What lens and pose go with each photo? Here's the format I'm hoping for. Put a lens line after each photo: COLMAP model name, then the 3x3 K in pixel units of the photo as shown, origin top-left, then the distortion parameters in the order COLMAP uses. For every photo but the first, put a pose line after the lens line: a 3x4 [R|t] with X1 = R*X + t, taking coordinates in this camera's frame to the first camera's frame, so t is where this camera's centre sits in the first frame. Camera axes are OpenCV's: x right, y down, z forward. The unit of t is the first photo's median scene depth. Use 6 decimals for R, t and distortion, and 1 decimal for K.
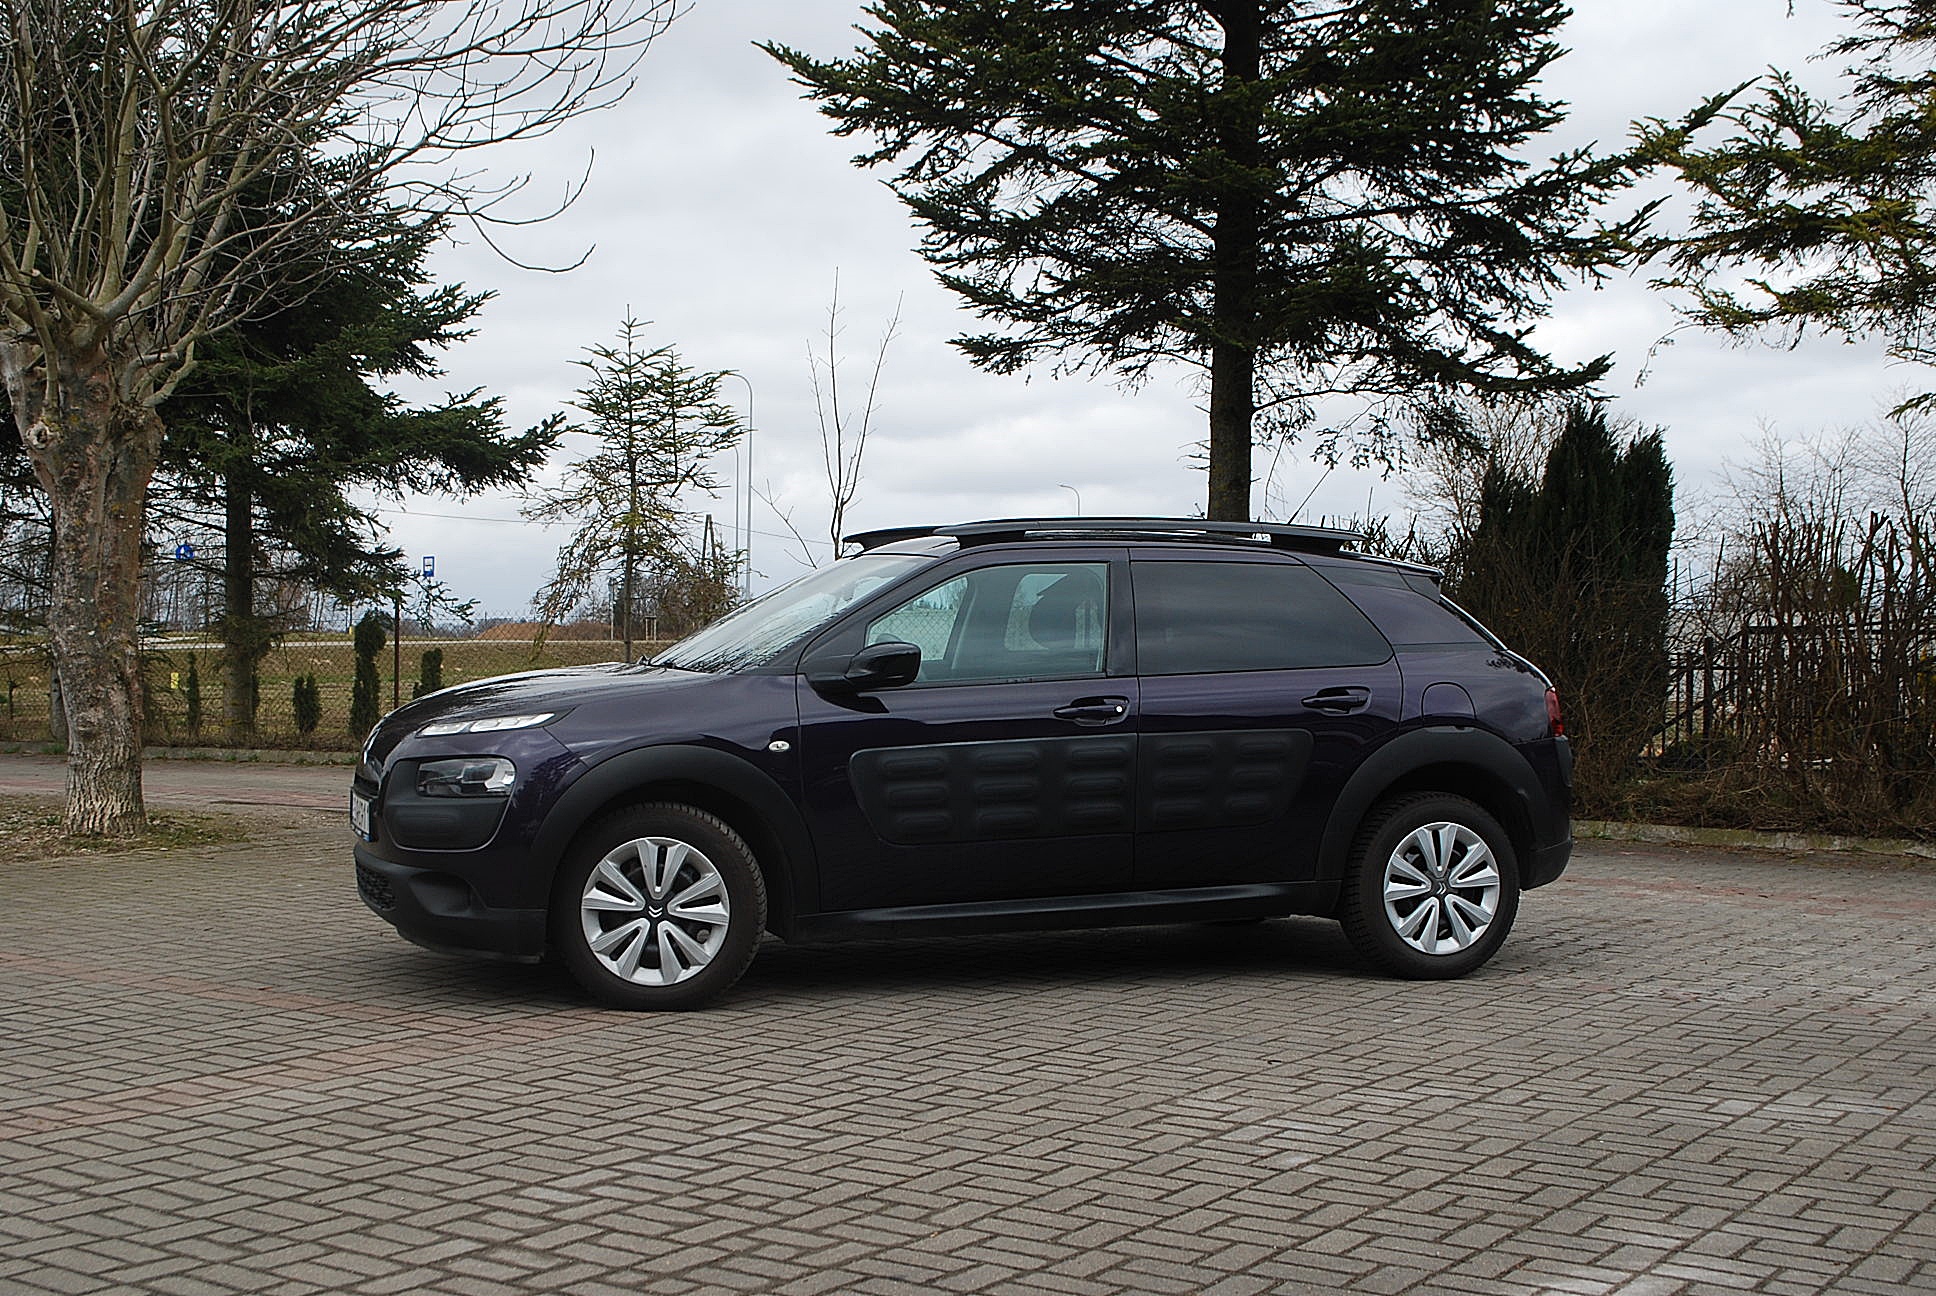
lens RADIAL K [[2445.0, 0, 961.0], [0, 2445.0, 657.2], [0, 0, 1]] dist [-0.020333, 0.000000]
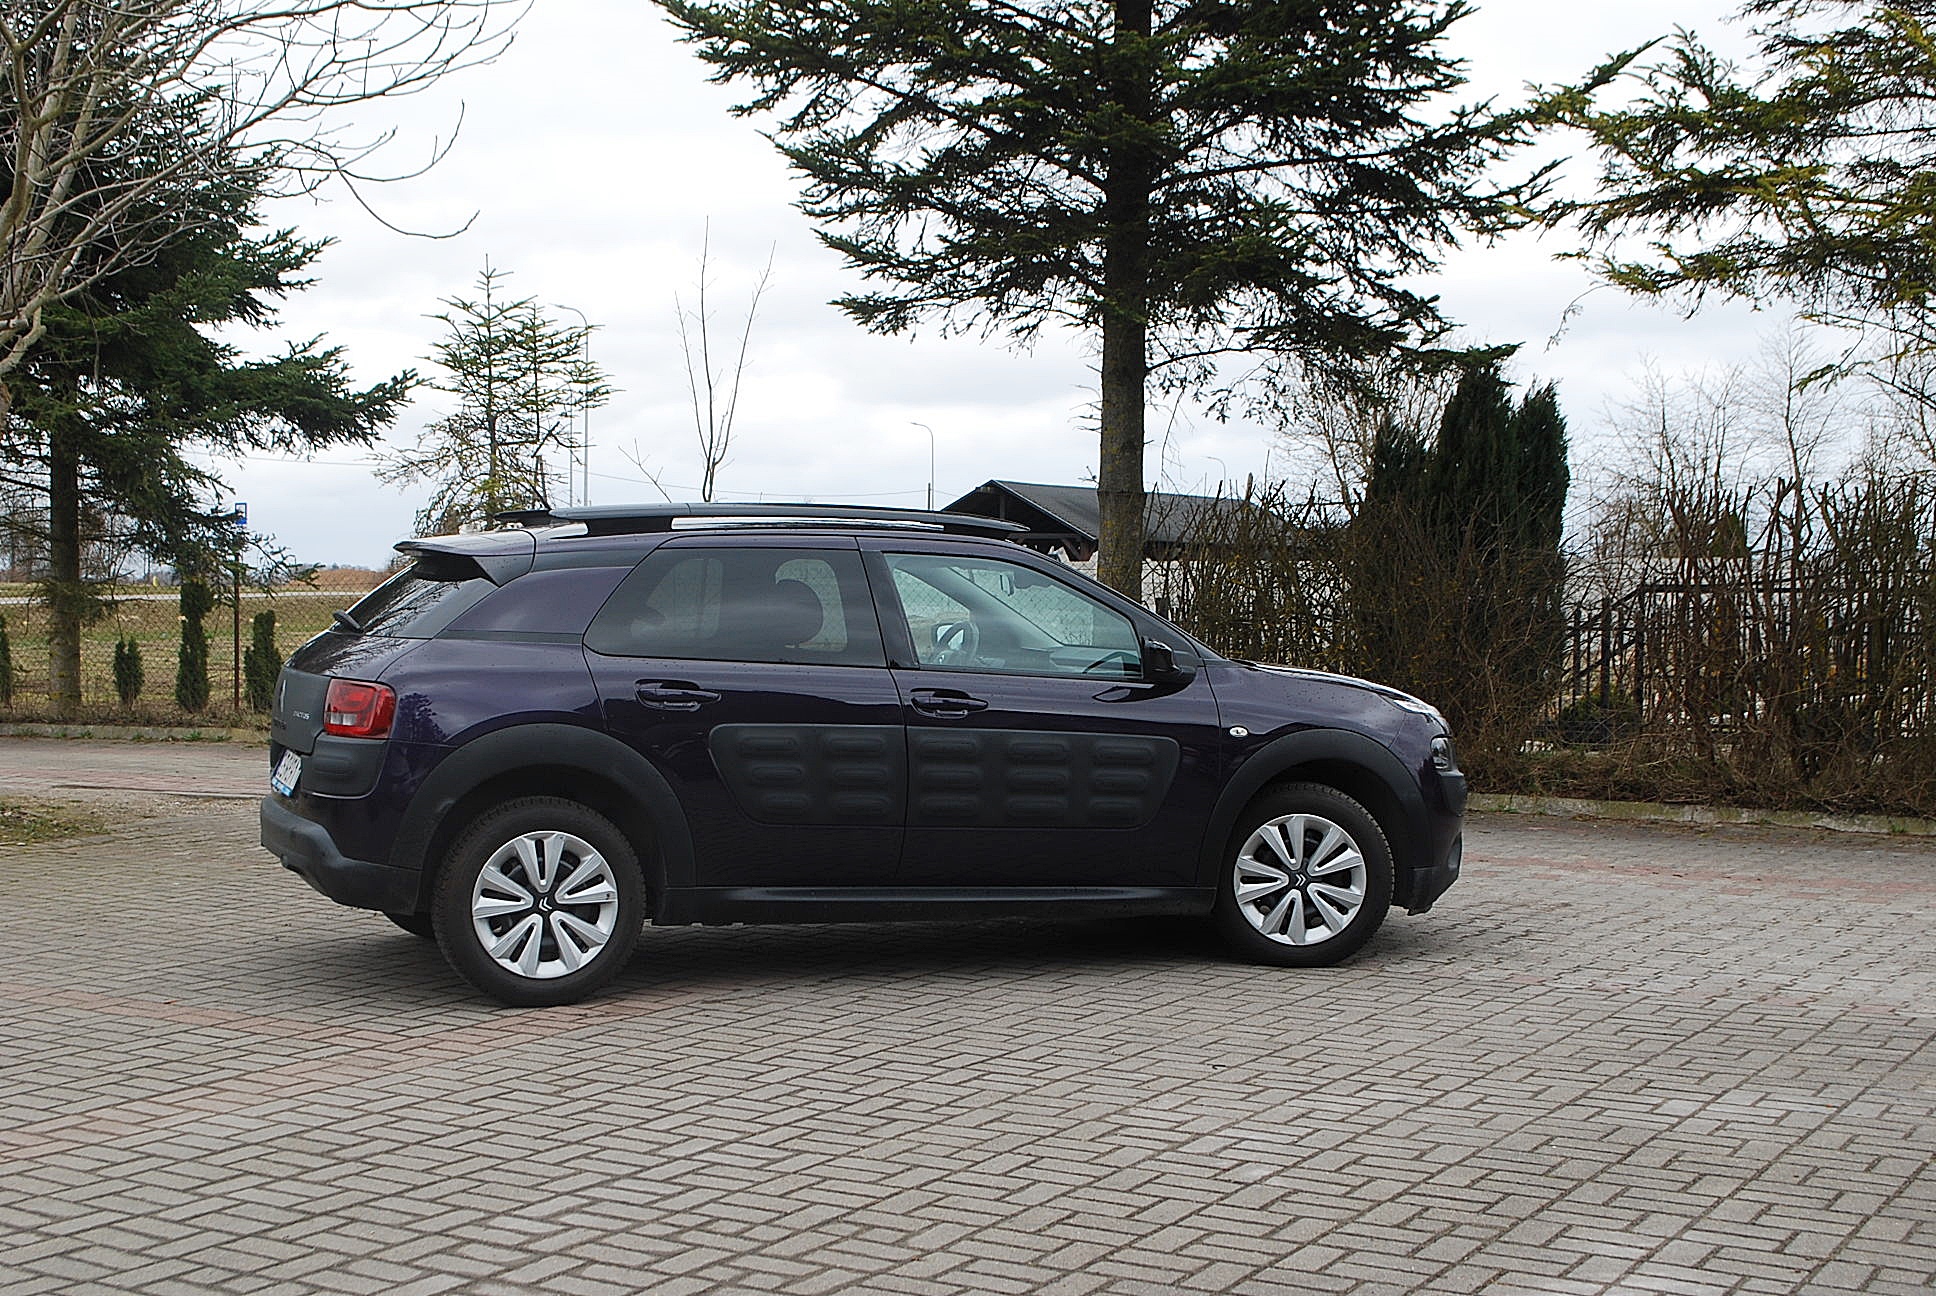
lens RADIAL K [[2581.0, 0, 966.5], [0, 2581.0, 631.5], [0, 0, 1]] dist [-0.013706, 0.000000]
pose [[0.998131, -0.006331, 0.060775, -0.018705], [0.005697, 0.999928, 0.010594, -0.011754], [-0.060838, -0.010228, 0.998095, -0.020910]]
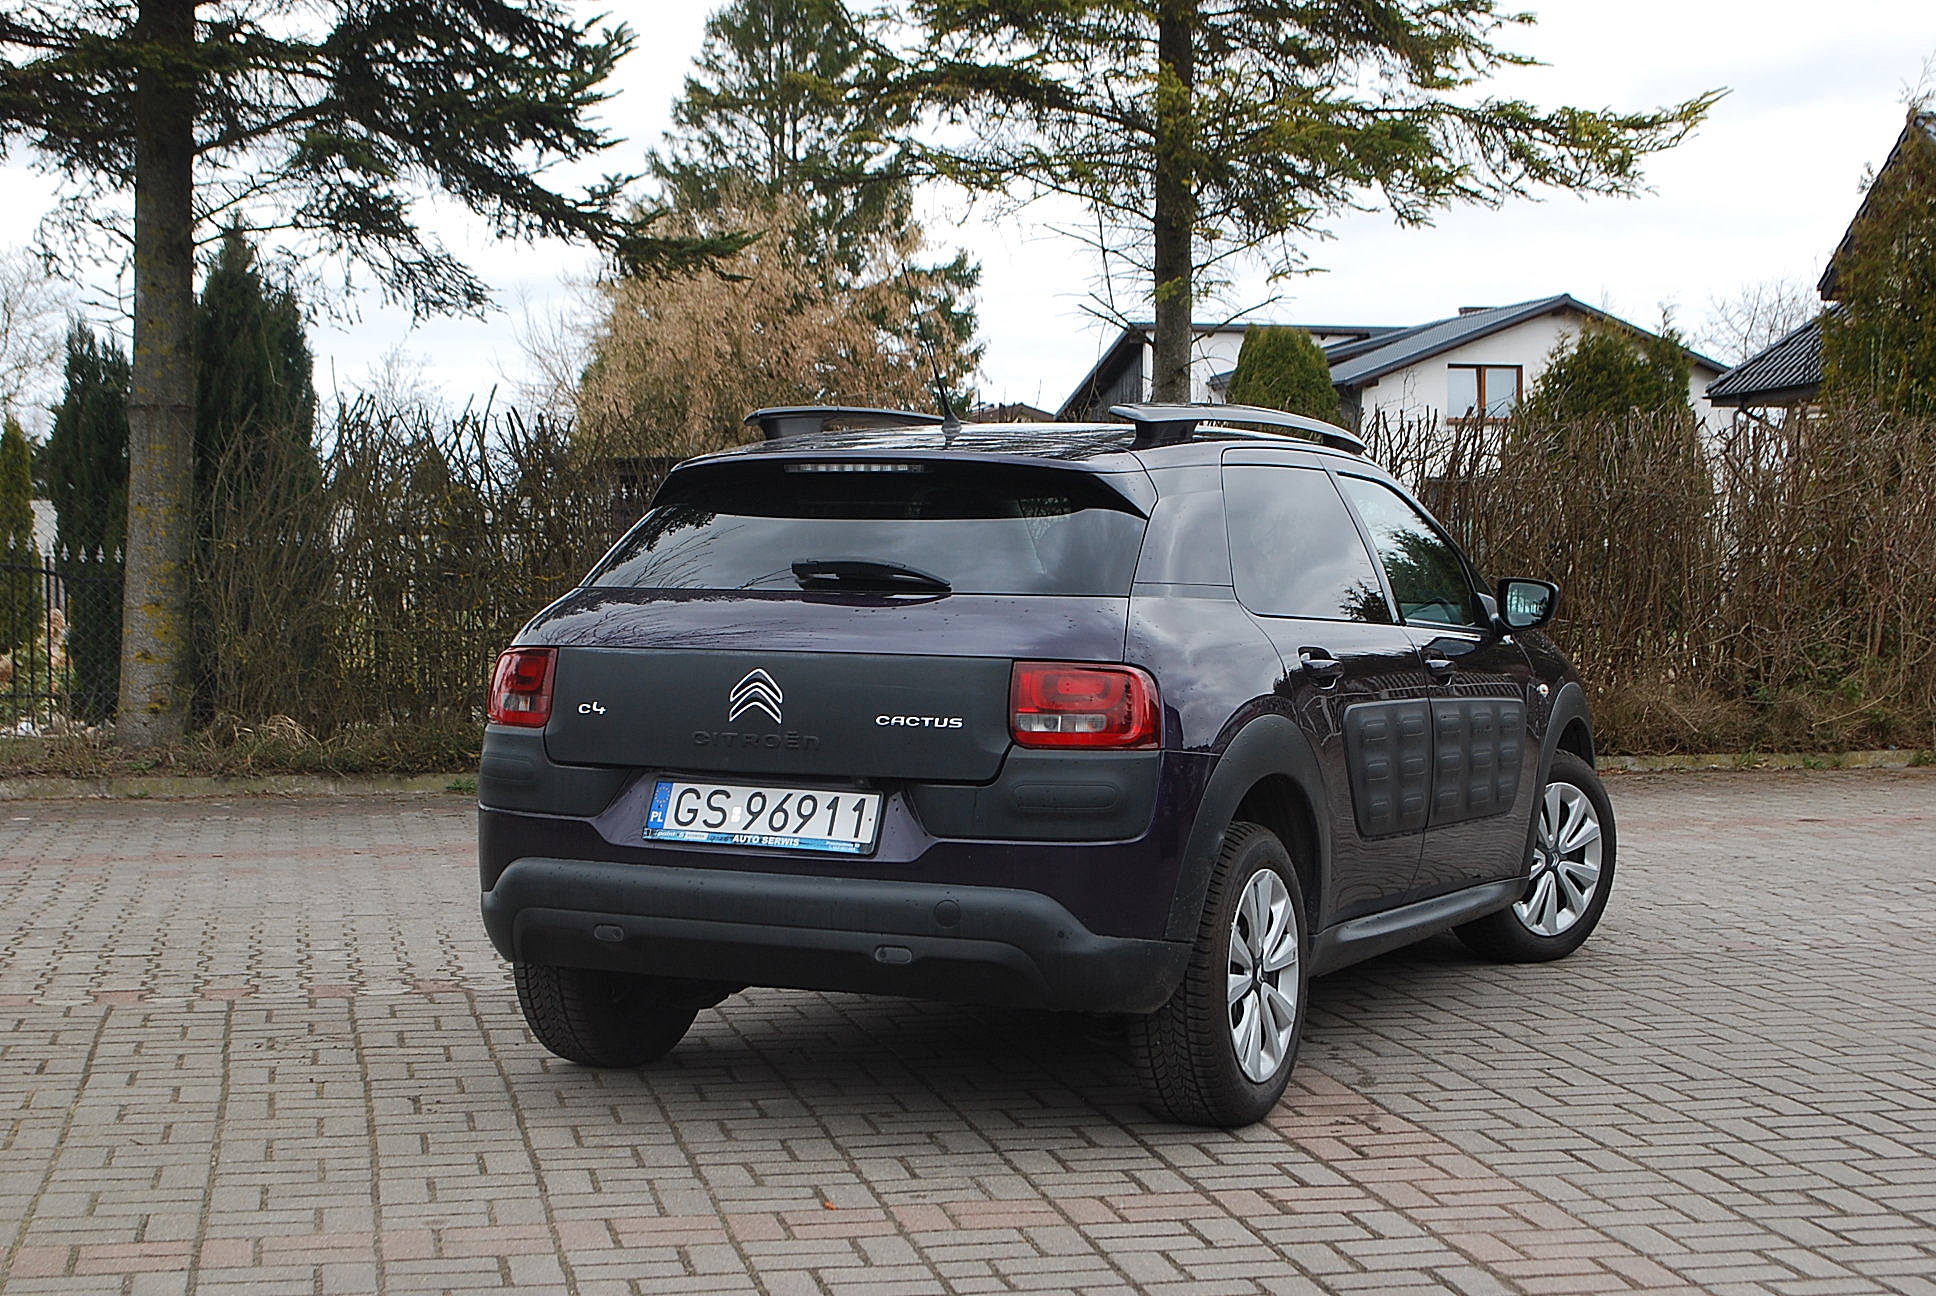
lens RADIAL K [[2898.1, 0, 963.5], [0, 2898.1, 635.1], [0, 0, 1]] dist [0.014231, 0.000000]
pose [[0.679763, -0.037009, 0.732497, -0.668553], [0.016246, 0.999241, 0.035409, -0.016333], [-0.733252, -0.012170, 0.679848, 0.456263]]
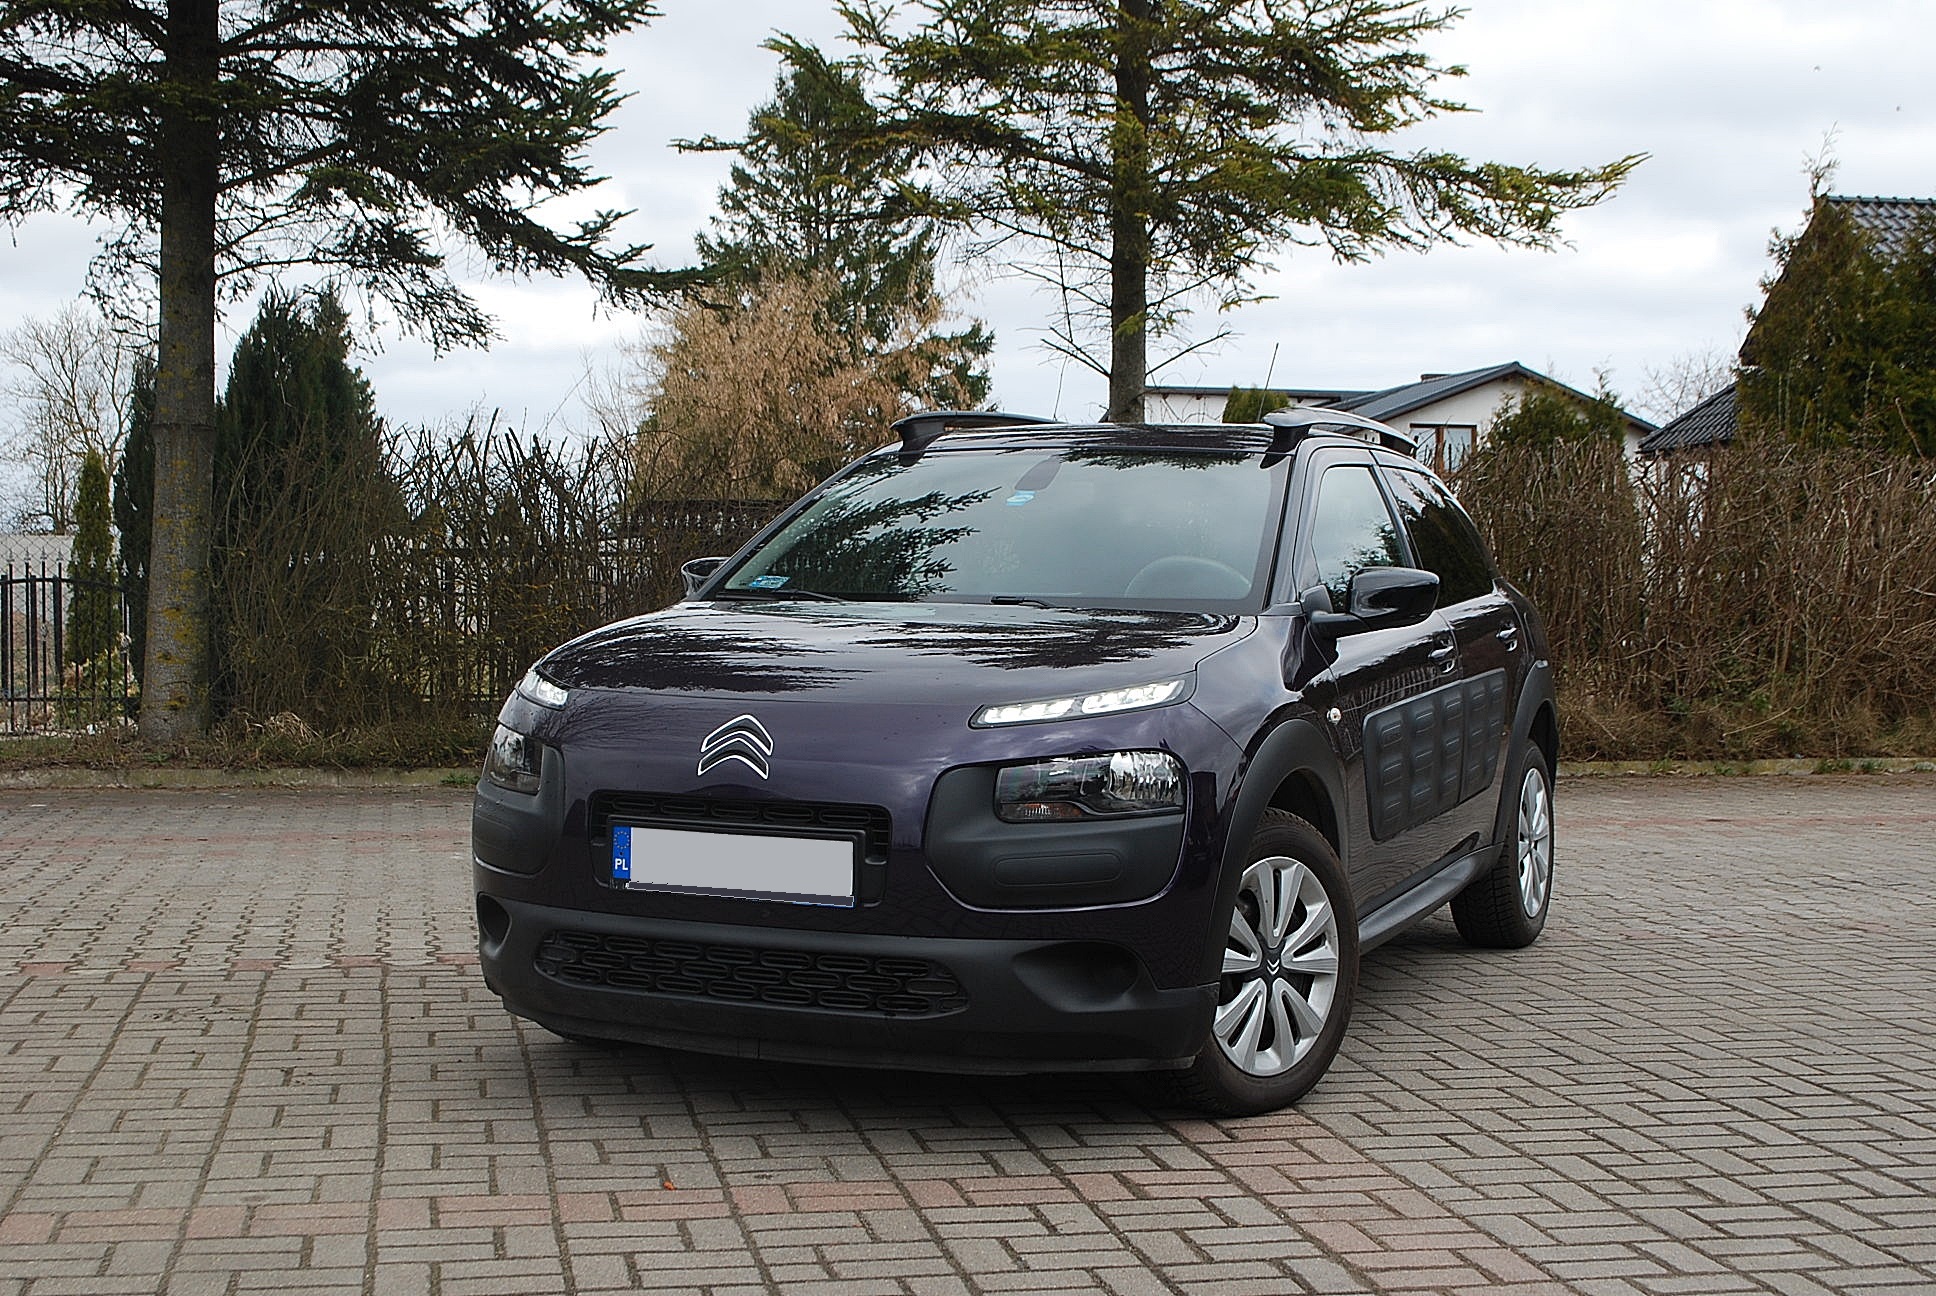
lens RADIAL K [[2581.0, 0, 941.6], [0, 2581.0, 616.2], [0, 0, 1]] dist [-0.013706, 0.000000]
pose [[0.690483, -0.018364, 0.723116, -0.616737], [0.009347, 0.999821, 0.016465, -0.005707], [-0.723288, -0.004610, 0.690531, 0.476335]]
